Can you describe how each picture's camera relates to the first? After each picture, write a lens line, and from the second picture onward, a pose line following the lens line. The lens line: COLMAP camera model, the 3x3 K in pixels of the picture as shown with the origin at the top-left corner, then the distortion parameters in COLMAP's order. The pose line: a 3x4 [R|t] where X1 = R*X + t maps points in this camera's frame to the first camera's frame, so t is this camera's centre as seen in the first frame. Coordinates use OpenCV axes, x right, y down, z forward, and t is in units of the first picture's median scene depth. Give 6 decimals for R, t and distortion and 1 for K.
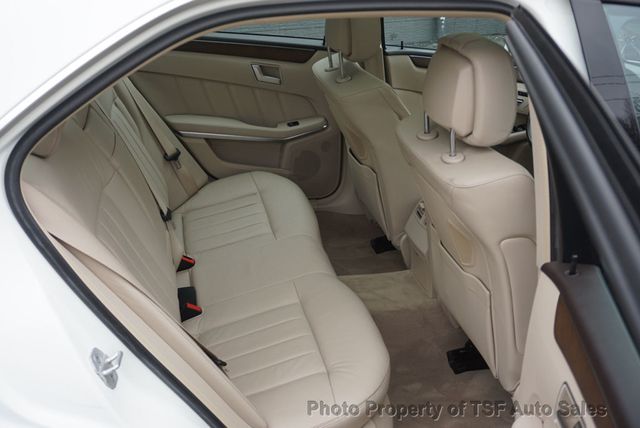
lens RADIAL K [[707.0, 0, 320.0], [0, 707.0, 214.0], [0, 0, 1]] dist [0.024789, -0.011817]
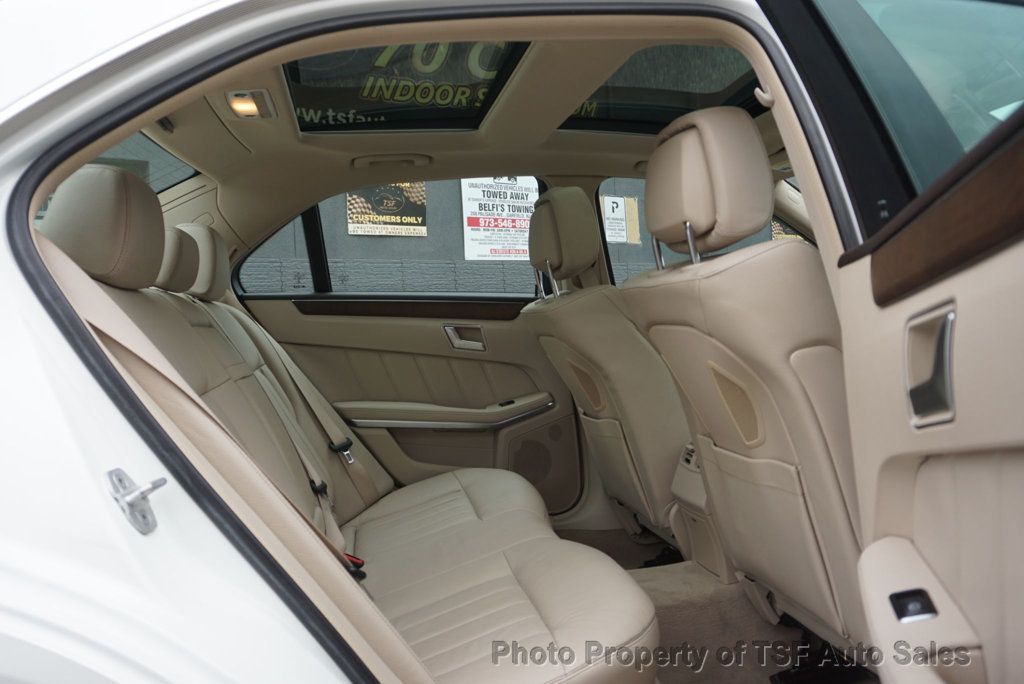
lens RADIAL K [[887.4, 0, 512.0], [0, 887.4, 342.0], [0, 0, 1]] dist [-0.007214, 0.001153]
pose [[0.991302, -0.115979, -0.062205, 0.035203], [0.081886, 0.913564, -0.398365, 0.198508], [0.103030, 0.389807, 0.915115, 0.142515]]
